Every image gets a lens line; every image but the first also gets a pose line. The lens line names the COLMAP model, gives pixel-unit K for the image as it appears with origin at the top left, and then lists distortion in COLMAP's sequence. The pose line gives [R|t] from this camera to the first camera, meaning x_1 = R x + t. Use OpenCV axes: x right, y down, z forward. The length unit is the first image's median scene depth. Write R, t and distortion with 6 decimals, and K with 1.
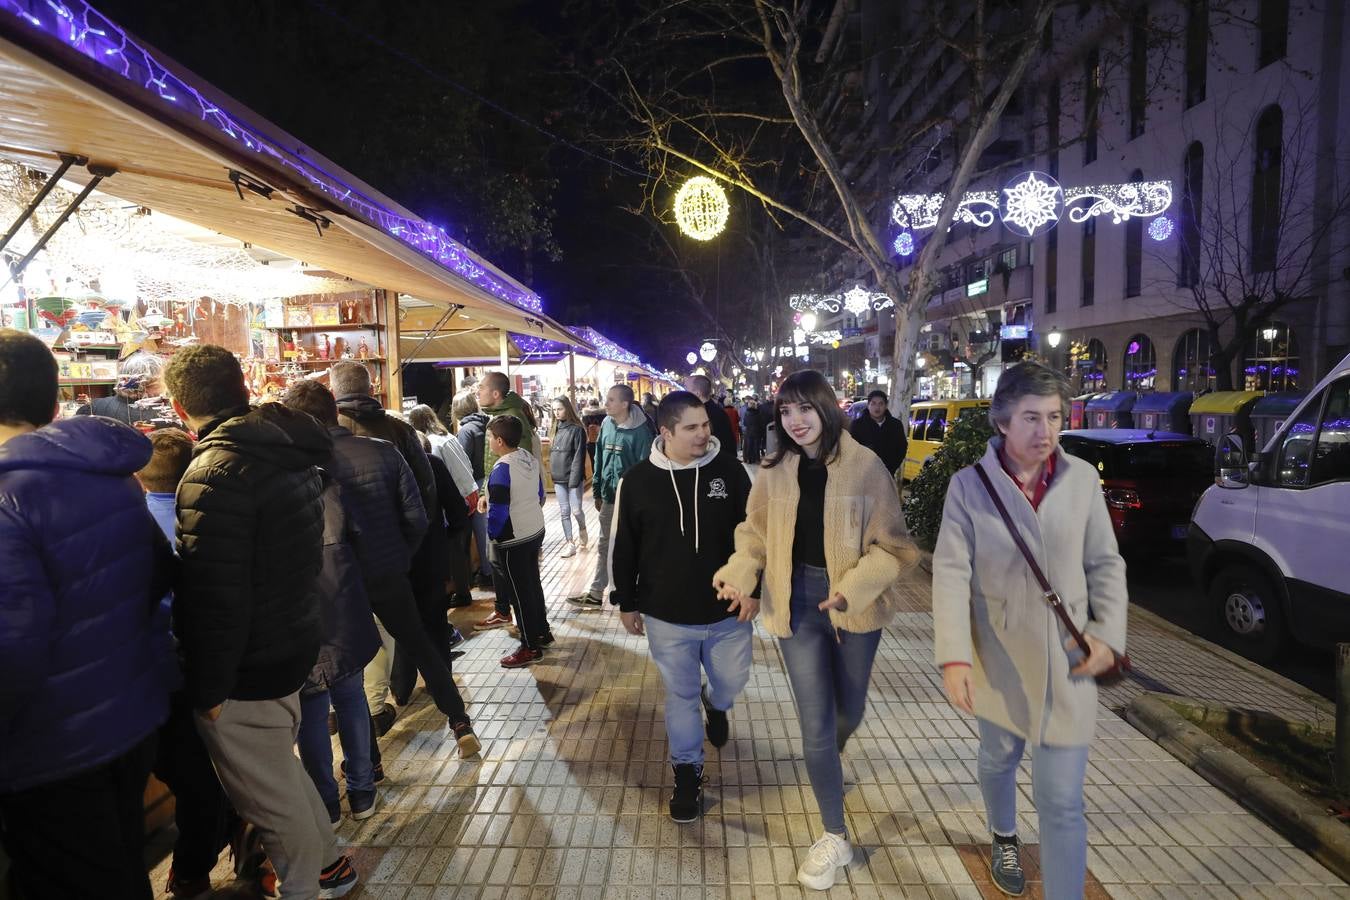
lens RADIAL K [[737.0, 0, 675.0], [0, 737.0, 450.0], [0, 0, 1]] dist [-0.033324, -0.000036]
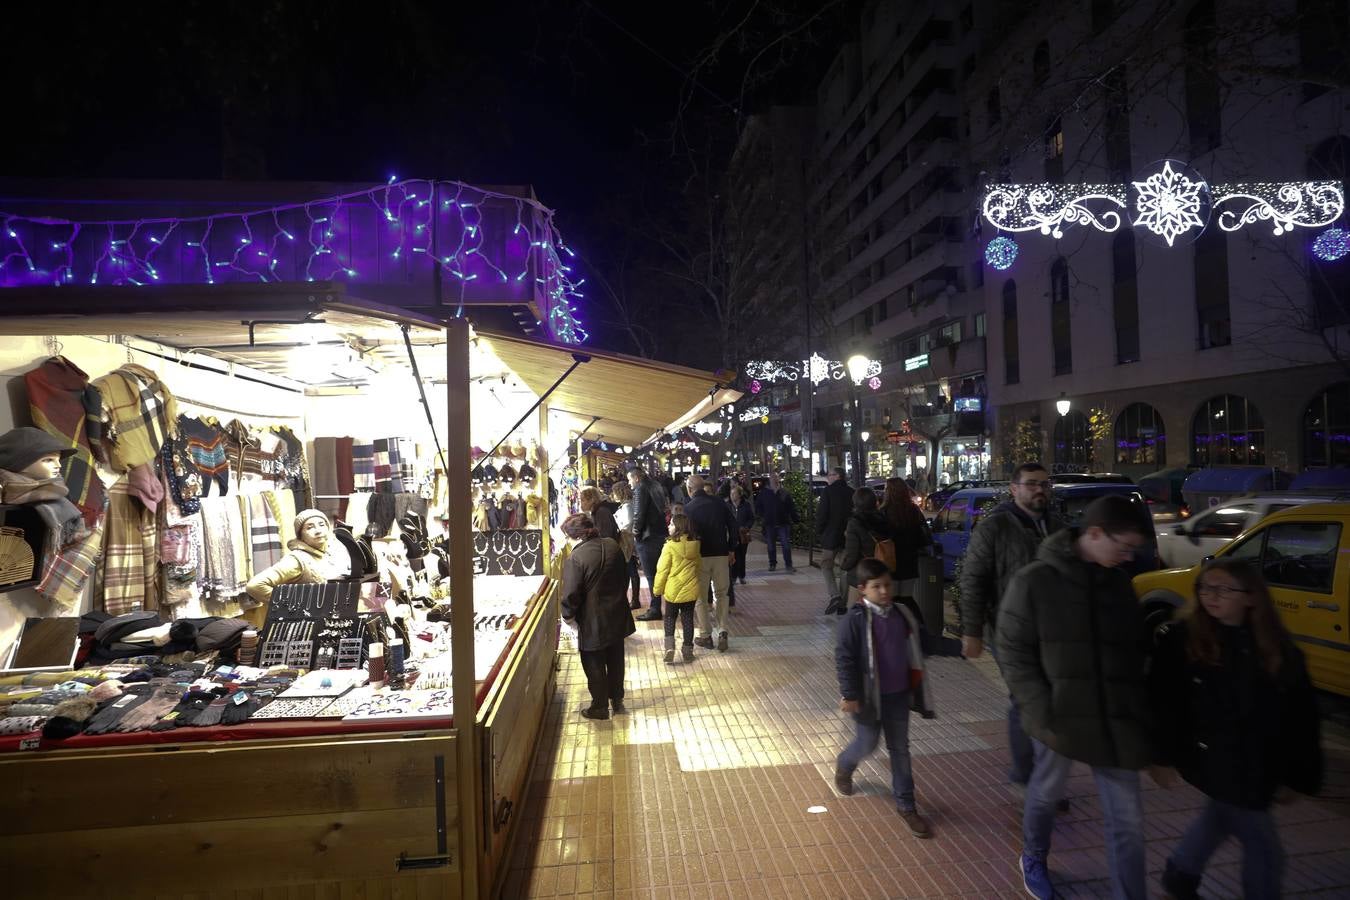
lens RADIAL K [[615.3, 0, 675.0], [0, 615.3, 450.0], [0, 0, 1]] dist [-0.025022, -0.000147]
pose [[0.991143, 0.001342, 0.132791, -0.062233], [0.012239, 0.994771, -0.101399, -0.047017], [-0.132232, 0.102126, 0.985944, 0.511508]]
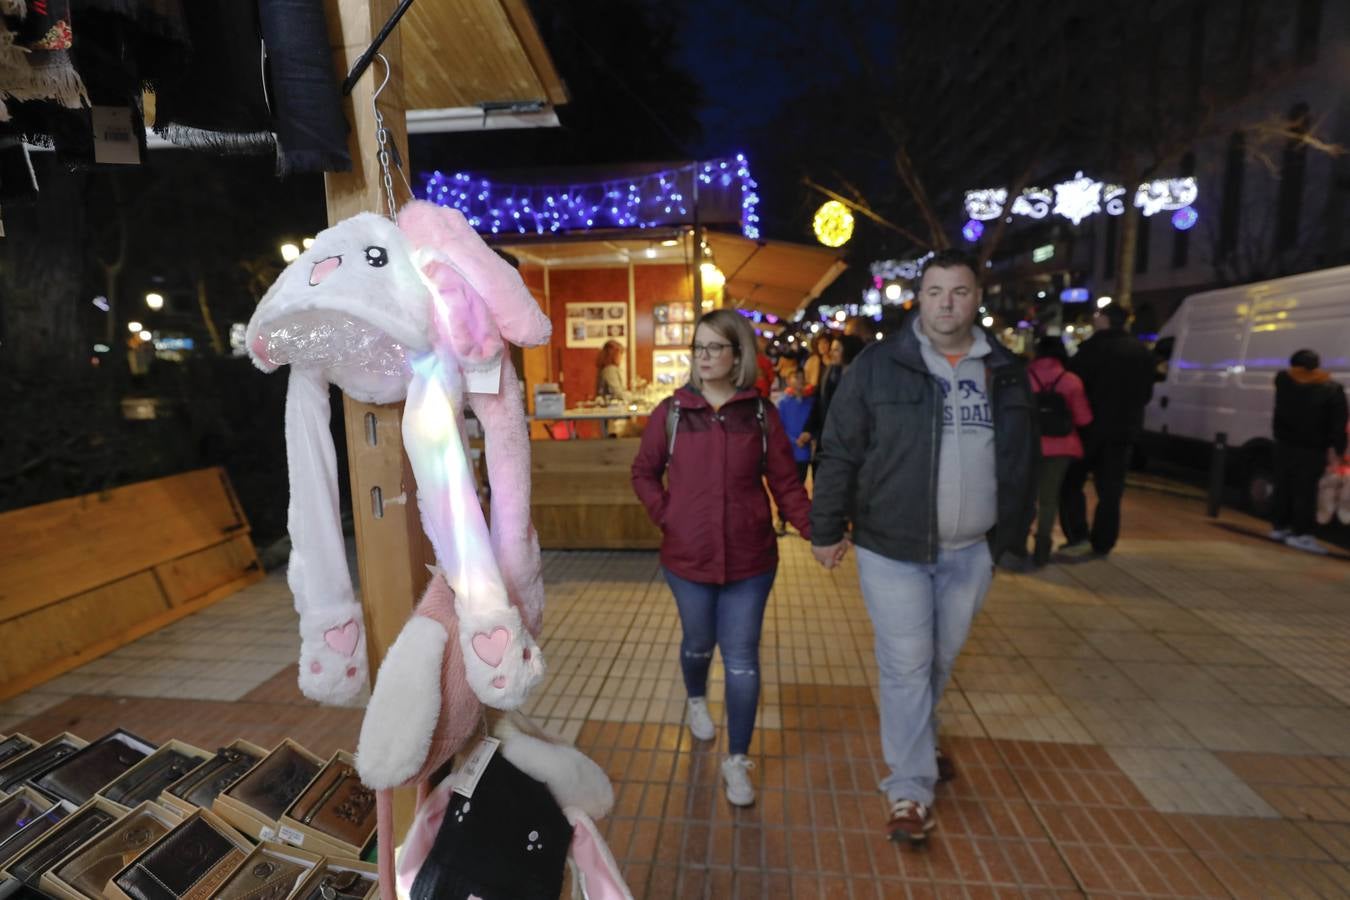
lens RADIAL K [[737.0, 0, 675.0], [0, 737.0, 450.0], [0, 0, 1]] dist [-0.033324, -0.000036]
pose [[0.996521, 0.019705, -0.080974, -0.093134], [-0.014758, 0.998014, 0.061239, 0.029523], [0.082020, -0.059831, 0.994833, -0.330211]]
